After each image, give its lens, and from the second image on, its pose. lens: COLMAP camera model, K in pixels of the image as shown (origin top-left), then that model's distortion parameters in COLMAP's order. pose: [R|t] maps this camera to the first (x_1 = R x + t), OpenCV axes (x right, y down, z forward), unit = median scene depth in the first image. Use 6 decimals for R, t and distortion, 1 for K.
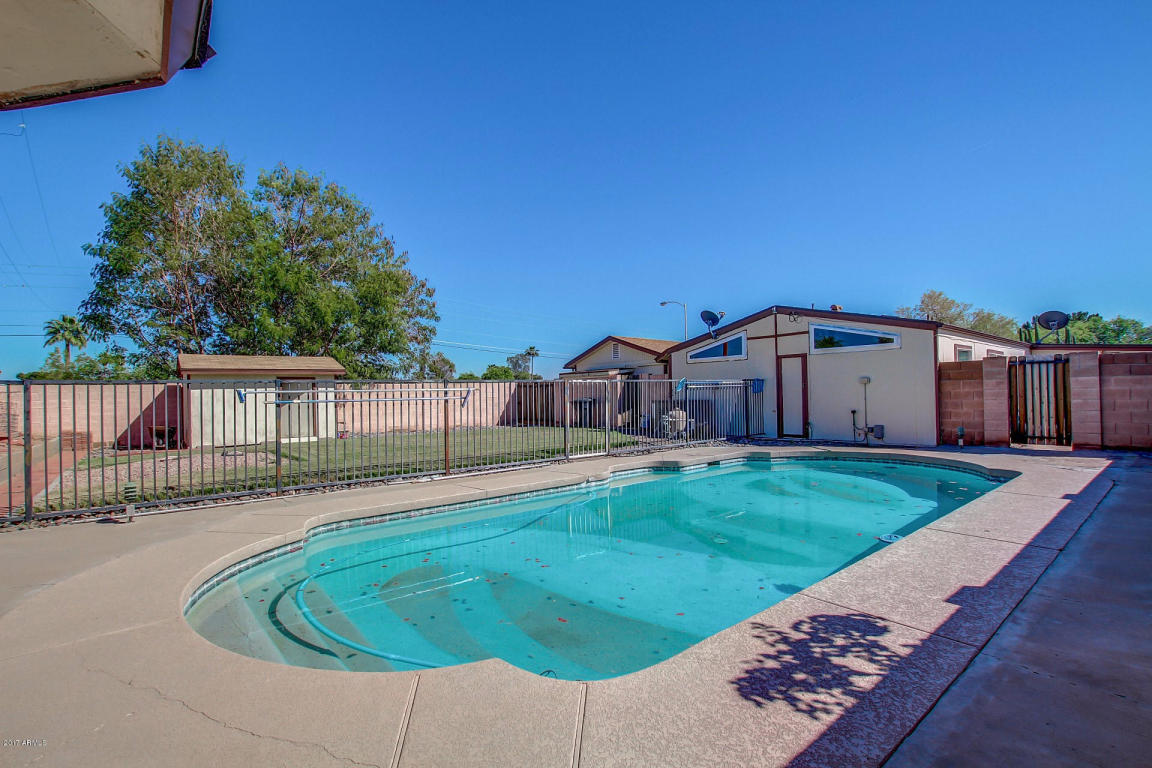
lens RADIAL K [[524.3, 0, 590.2], [0, 524.3, 390.2], [0, 0, 1]] dist [-0.024908, 0.001038]
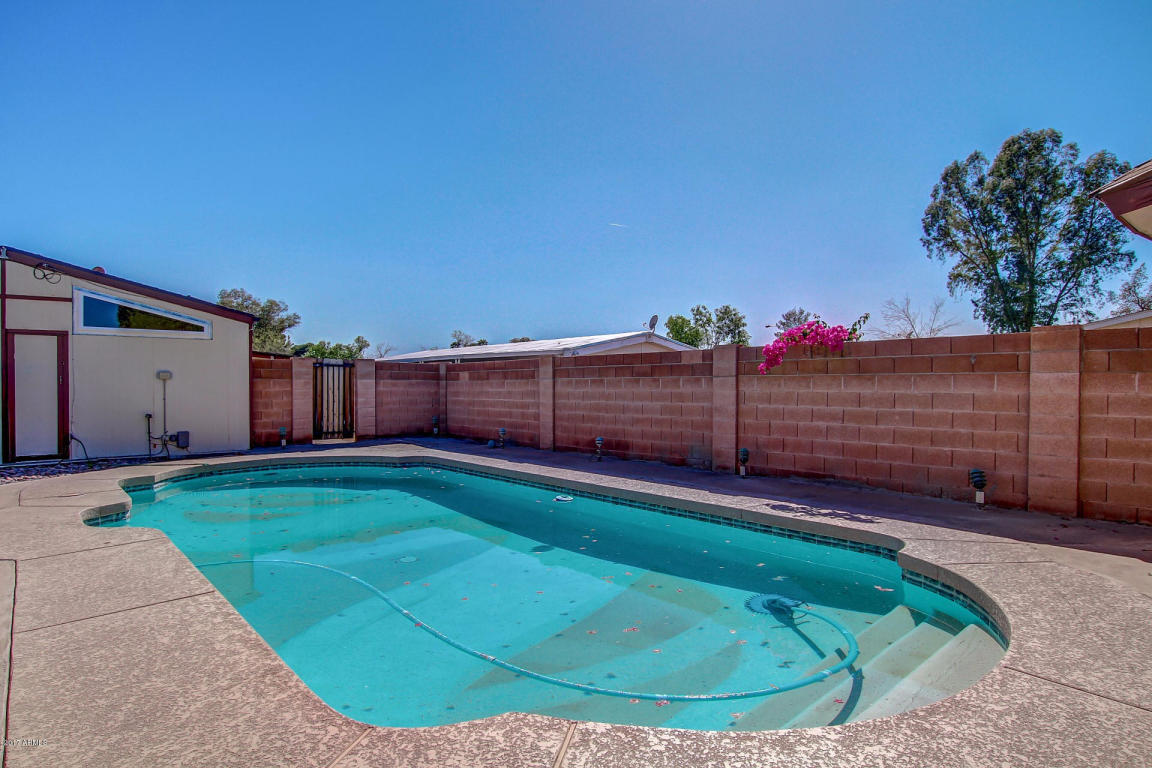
lens RADIAL K [[642.8, 0, 569.8], [0, 642.8, 386.3], [0, 0, 1]] dist [-0.004997, -0.000449]
pose [[0.020867, 0.019635, 0.999589, -0.389514], [-0.006516, 0.999789, -0.019502, 0.011350], [-0.999761, -0.006106, 0.020991, 0.340433]]
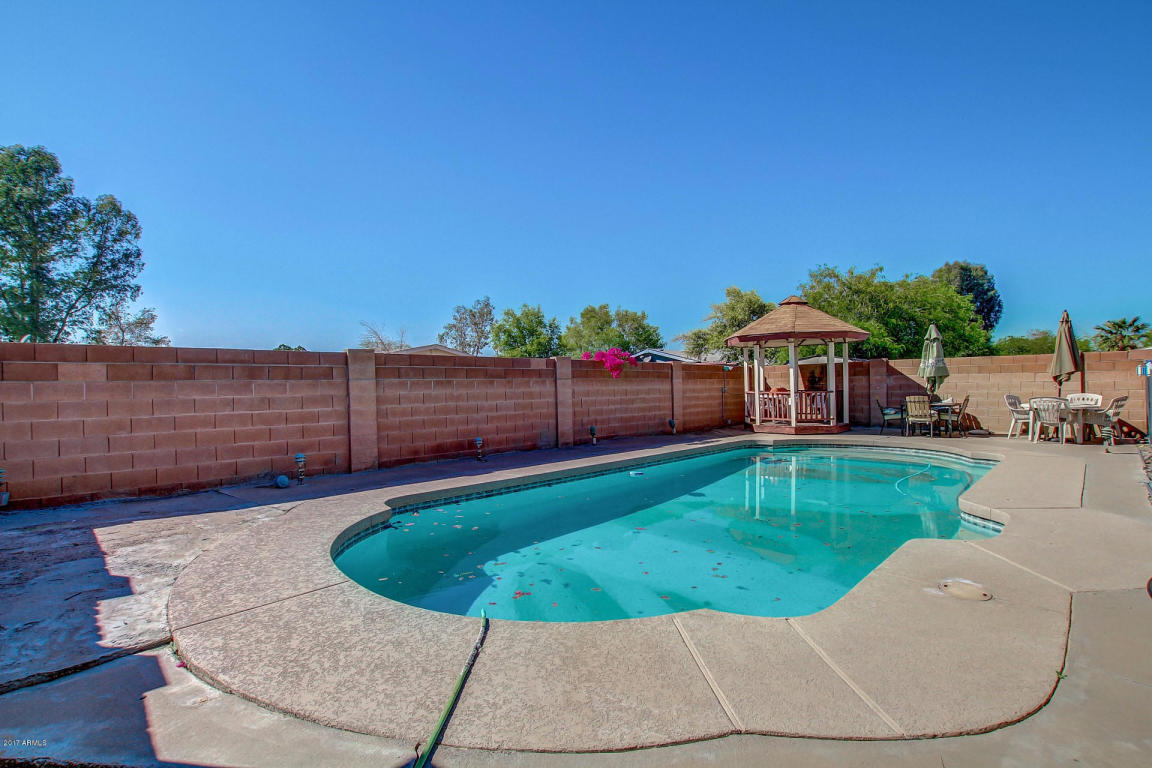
lens RADIAL K [[538.0, 0, 571.5], [0, 538.0, 396.2], [0, 0, 1]] dist [-0.015949, 0.002008]
pose [[-0.998000, 0.035698, -0.052170, 0.328703], [0.035138, 0.999315, 0.011604, 0.002968], [0.052549, 0.009748, -0.998571, 1.000494]]
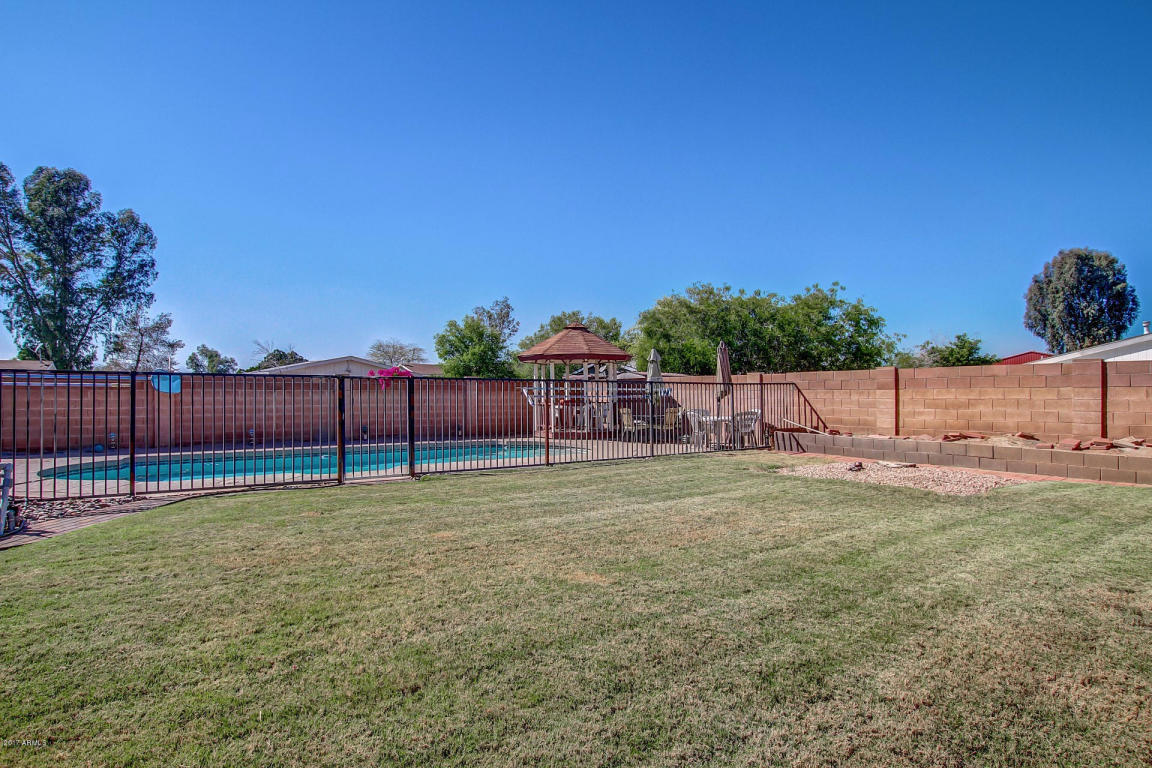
lens RADIAL K [[642.8, 0, 574.2], [0, 642.8, 388.1], [0, 0, 1]] dist [-0.004997, -0.000449]
pose [[-0.995547, 0.020140, 0.092092, -0.294895], [0.018463, 0.999648, -0.019028, 0.016184], [-0.092443, -0.017243, -0.995569, 1.464438]]
